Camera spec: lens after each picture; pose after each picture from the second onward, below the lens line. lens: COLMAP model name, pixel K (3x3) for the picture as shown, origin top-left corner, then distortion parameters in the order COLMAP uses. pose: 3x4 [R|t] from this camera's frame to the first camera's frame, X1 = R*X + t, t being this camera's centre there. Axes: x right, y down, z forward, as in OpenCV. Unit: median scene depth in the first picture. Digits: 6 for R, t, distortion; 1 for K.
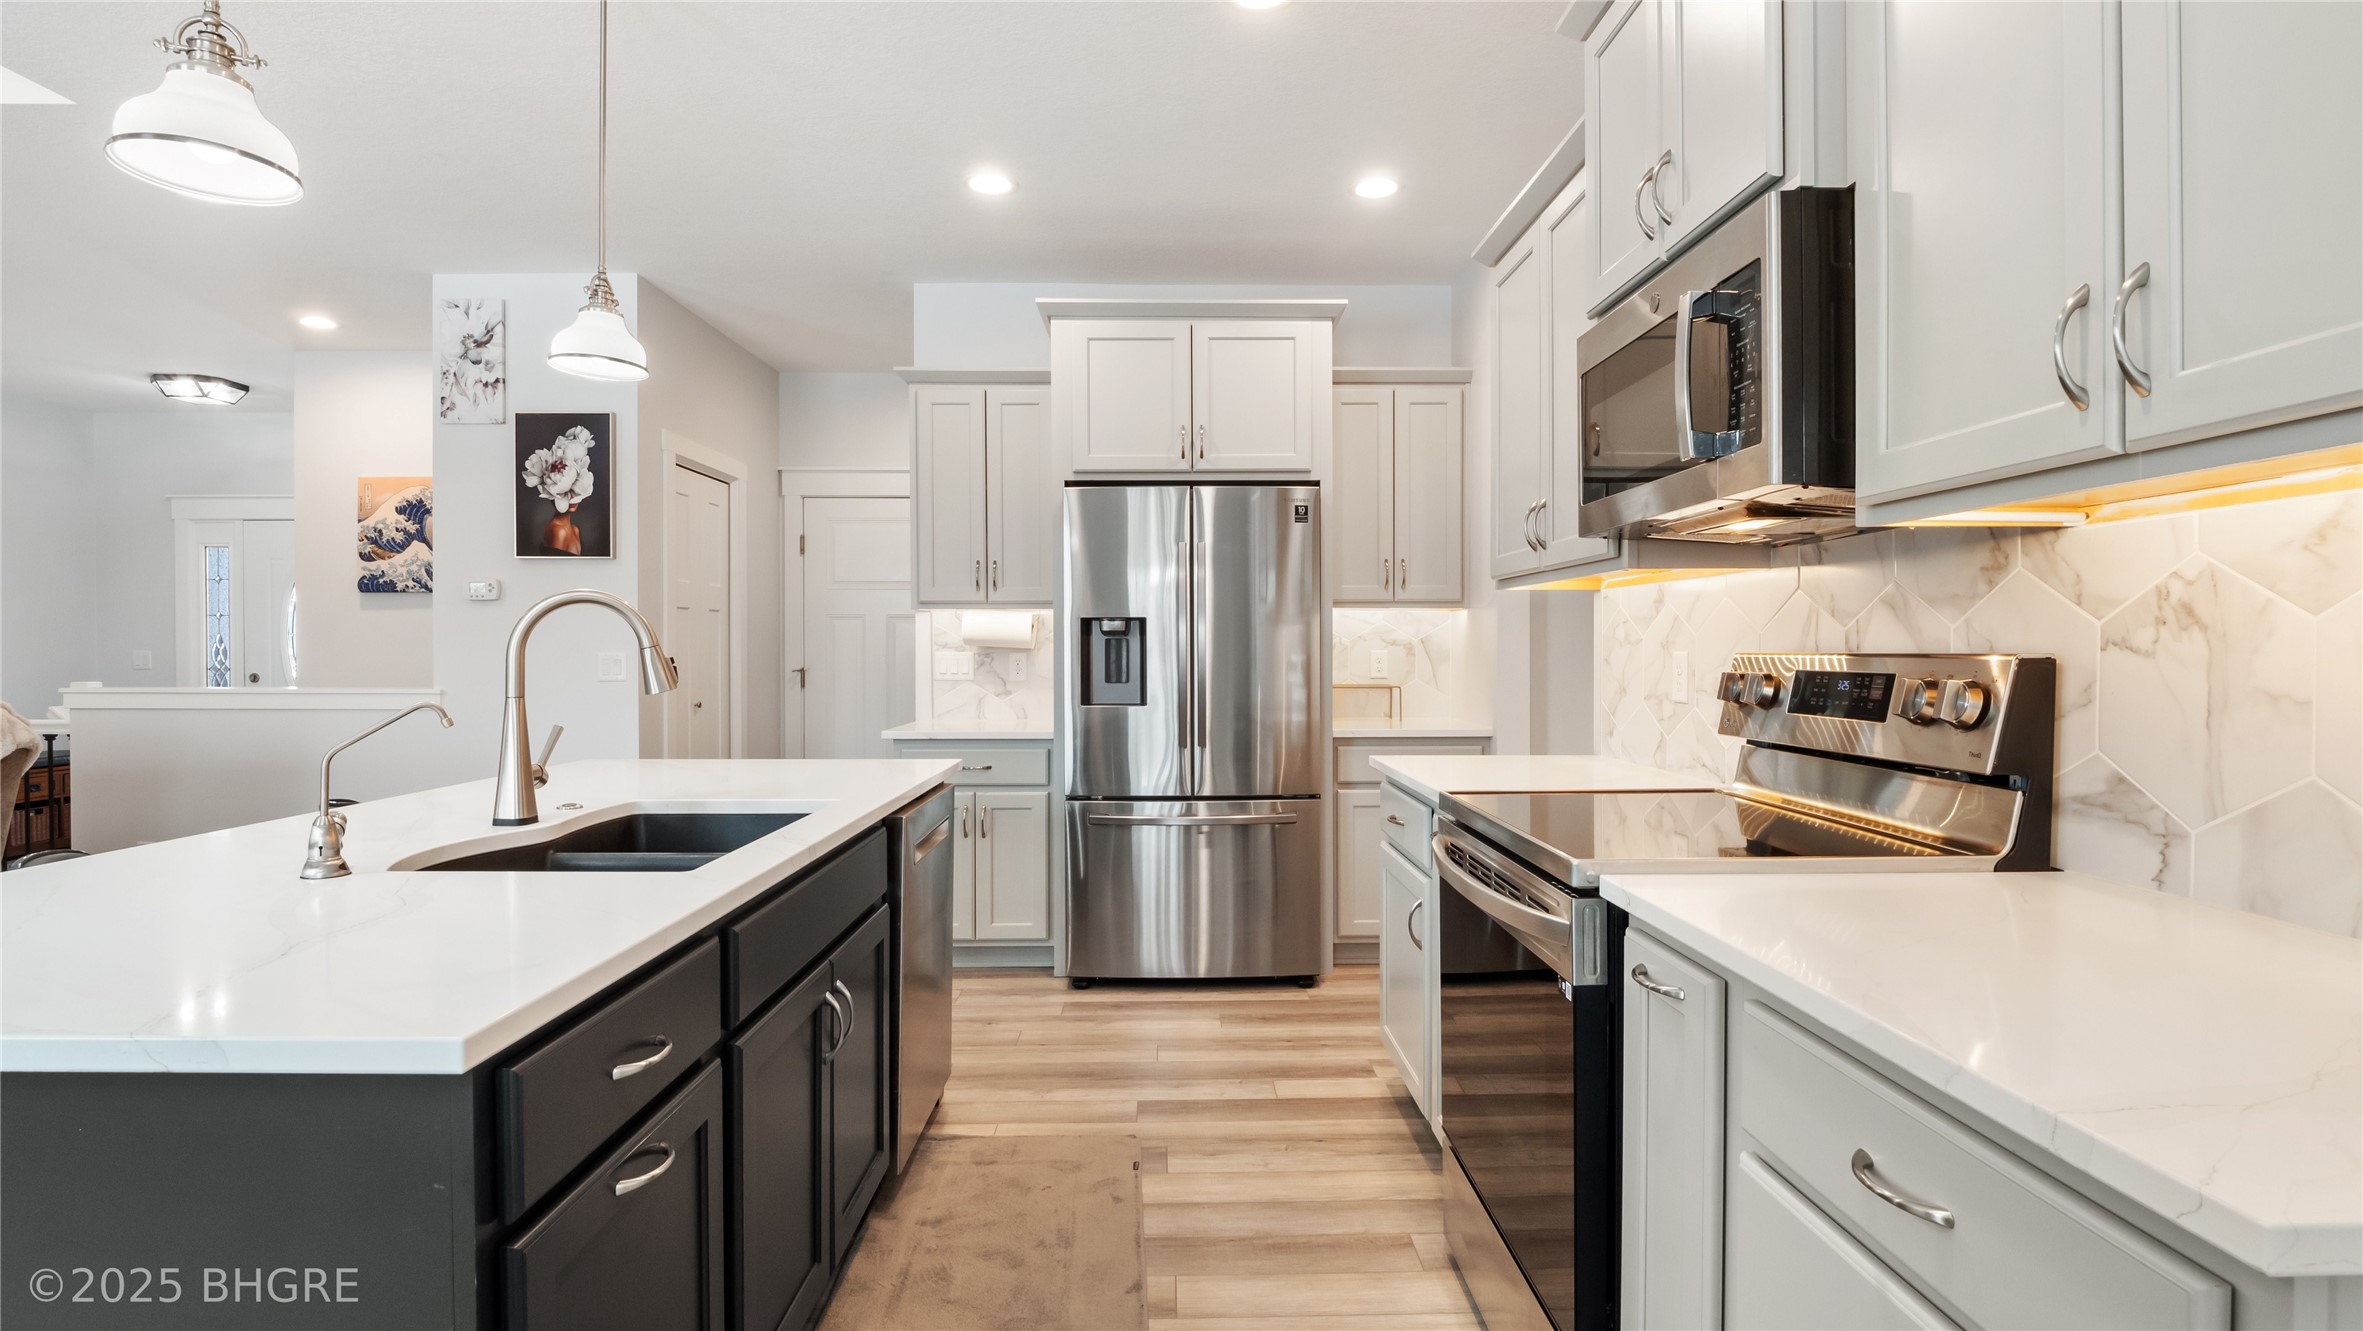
lens RADIAL K [[1146.9, 0, 1197.3], [0, 1146.9, 660.8], [0, 0, 1]] dist [-0.015605, -0.000562]
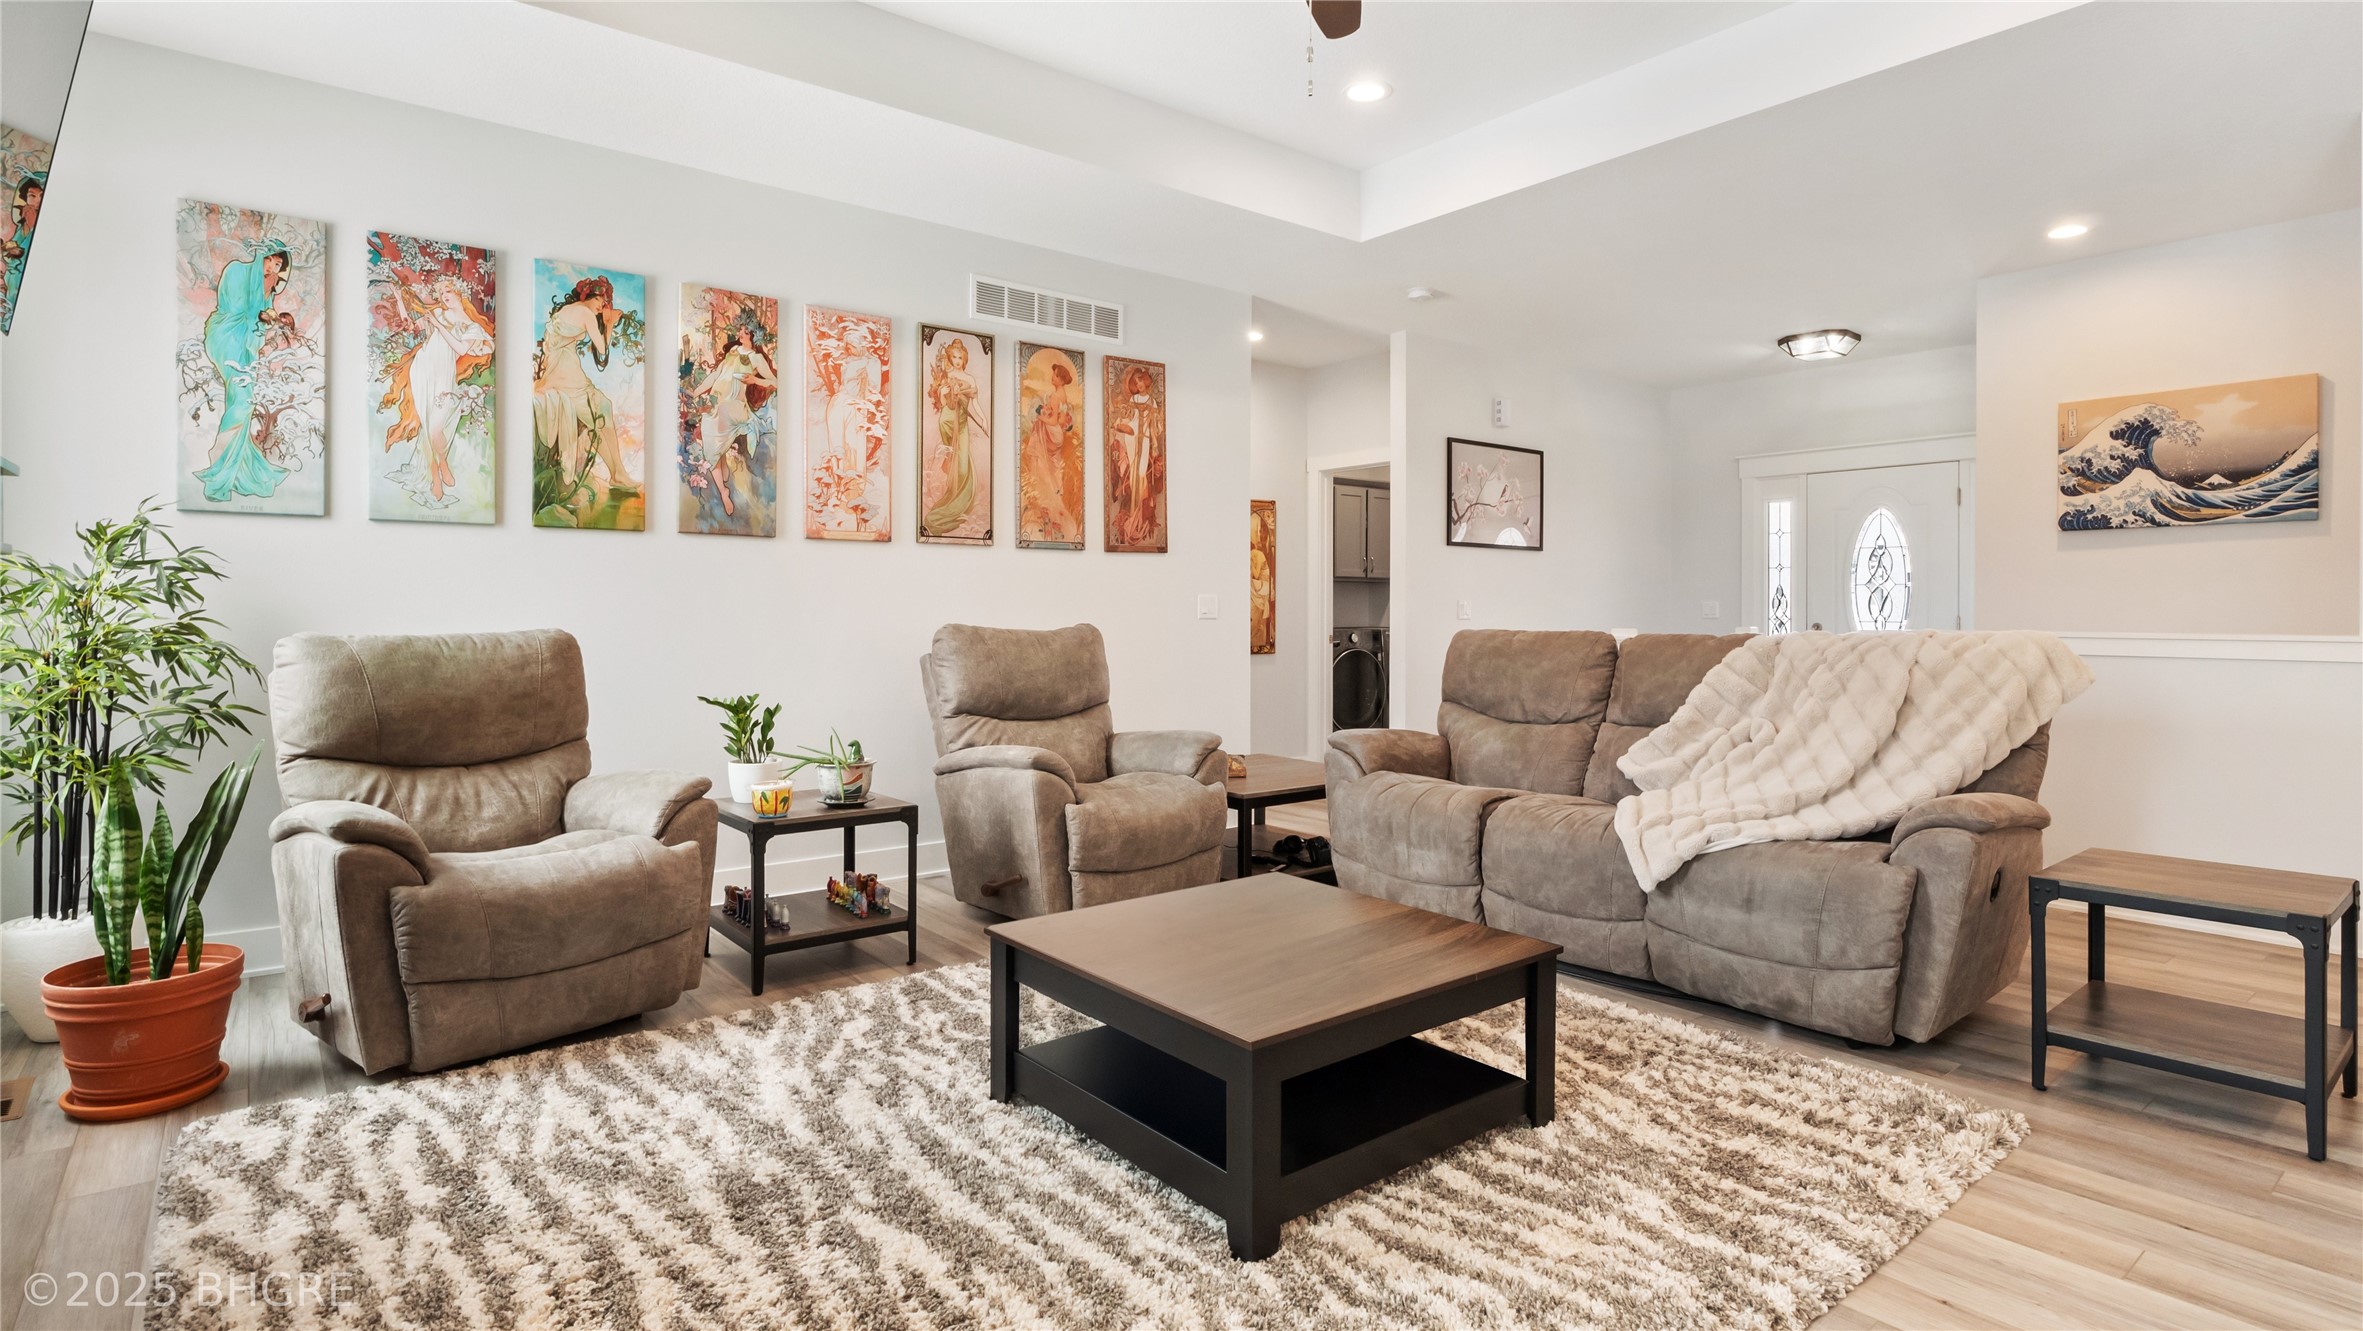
lens RADIAL K [[1166.5, 0, 1178.8], [0, 1166.5, 615.8], [0, 0, 1]] dist [-0.001840, -0.013898]
pose [[0.597077, 0.004161, -0.802173, -0.526720], [-0.011863, 0.999923, -0.003644, 0.023212], [0.802096, 0.011692, 0.597081, -0.132921]]
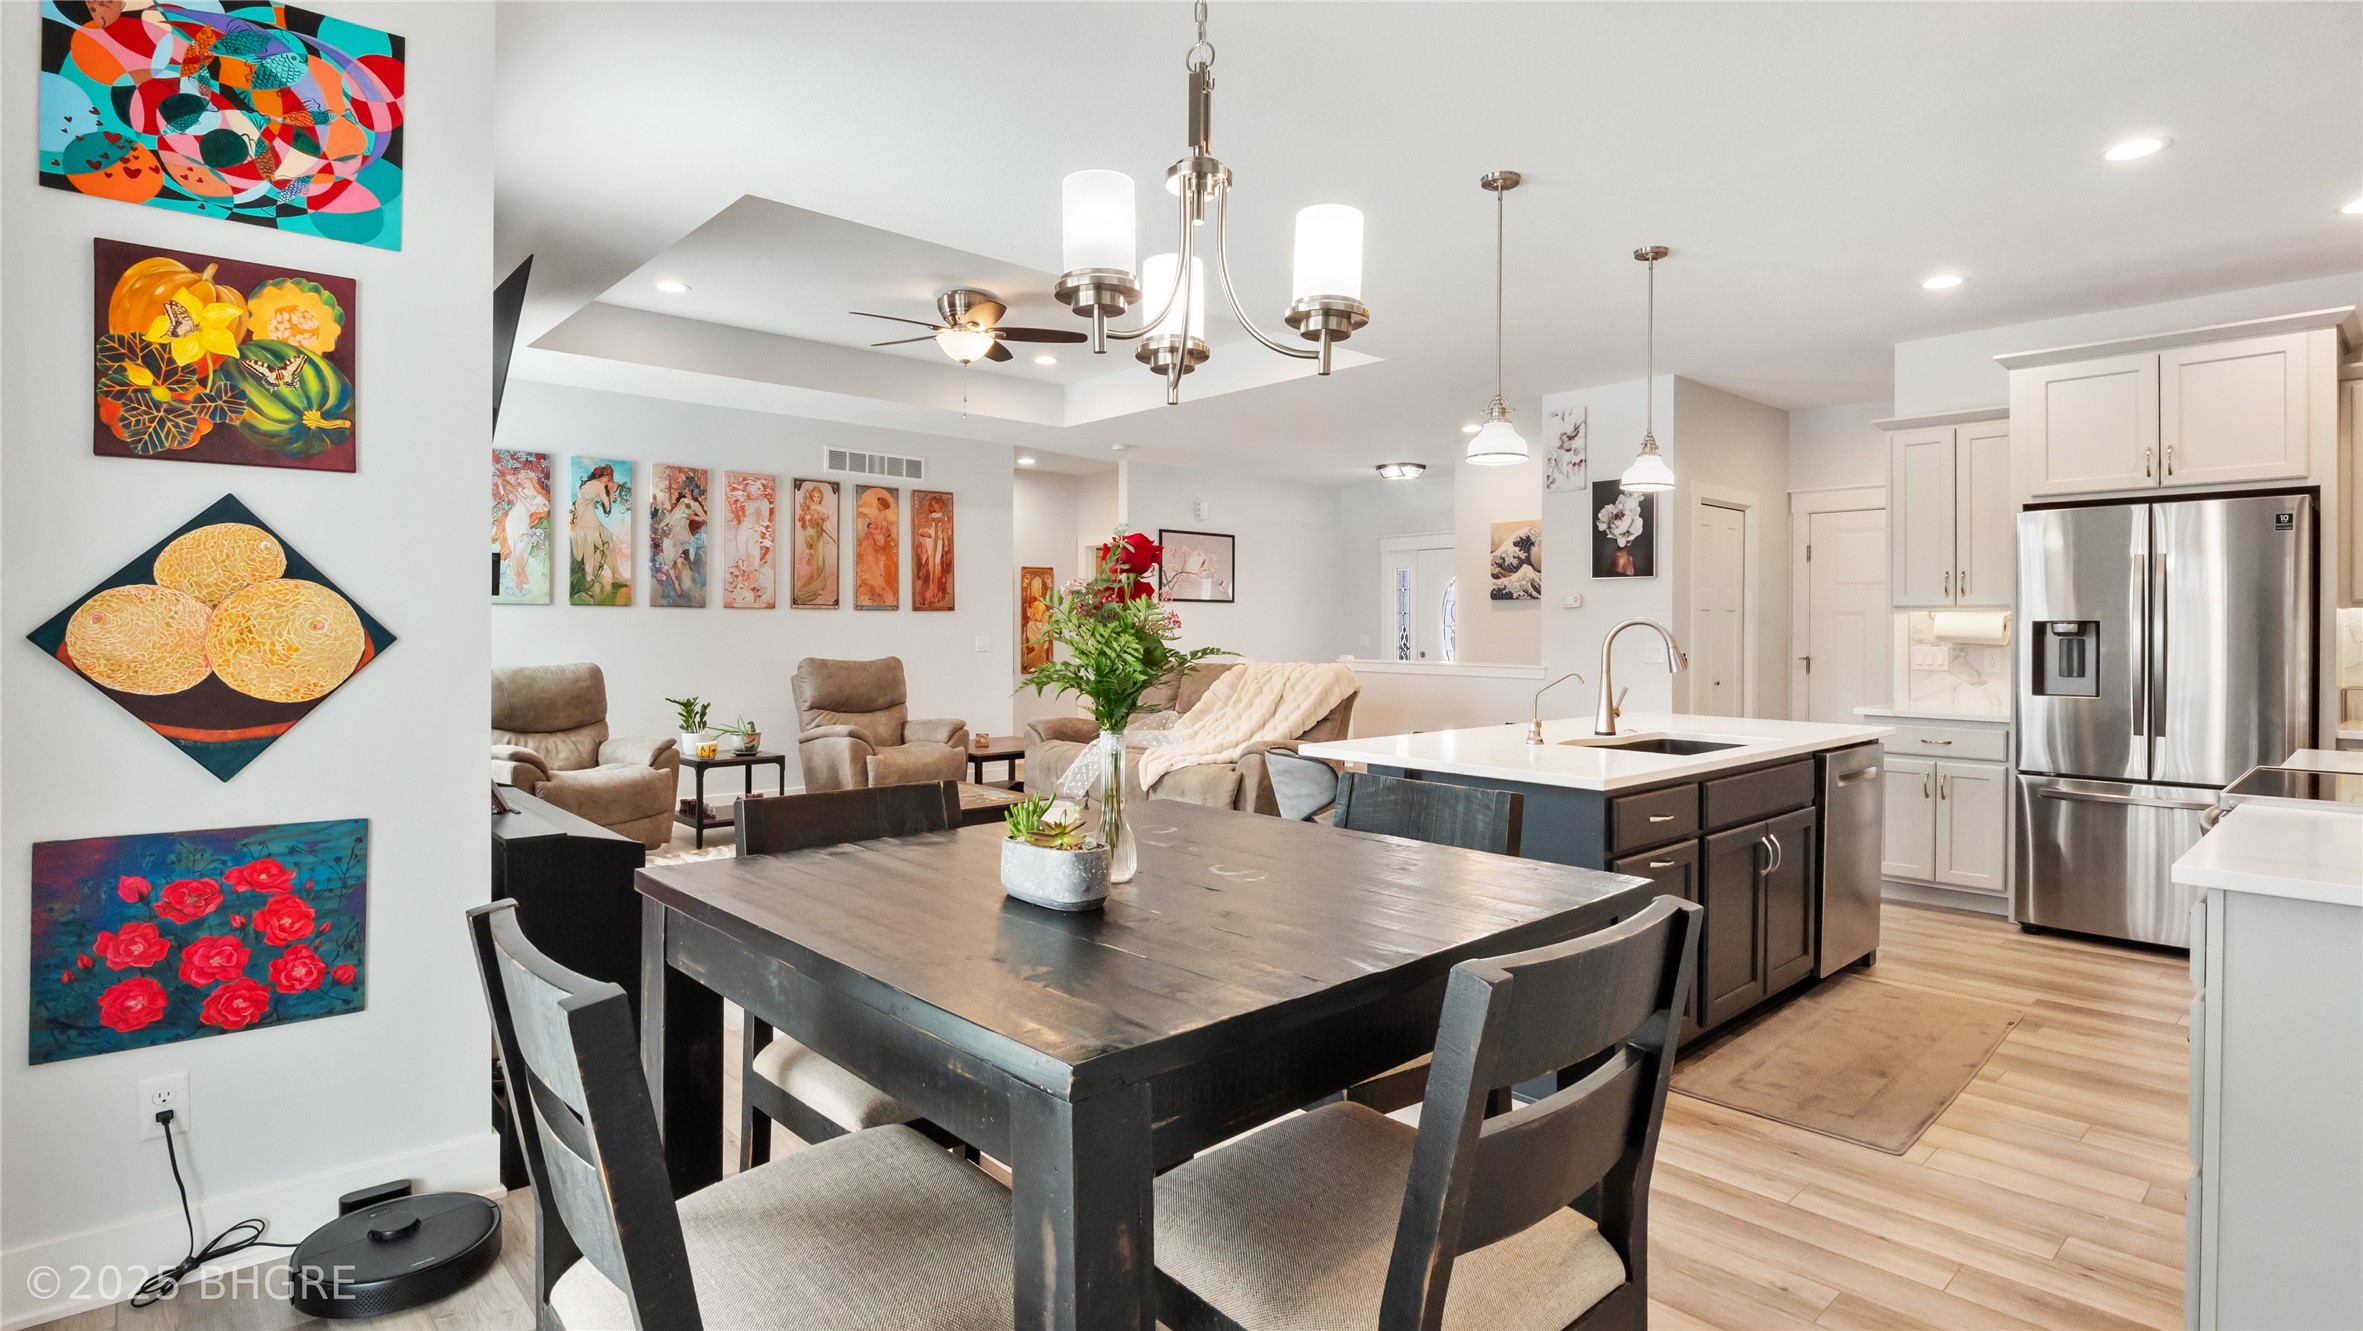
lens RADIAL K [[1165.9, 0, 1178.8], [0, 1165.9, 627.7], [0, 0, 1]] dist [0.001491, -0.013026]
pose [[0.651162, 0.003011, -0.758933, 0.205002], [-0.012967, 0.999890, -0.007158, -0.009001], [0.758828, 0.014503, 0.651129, -0.396899]]
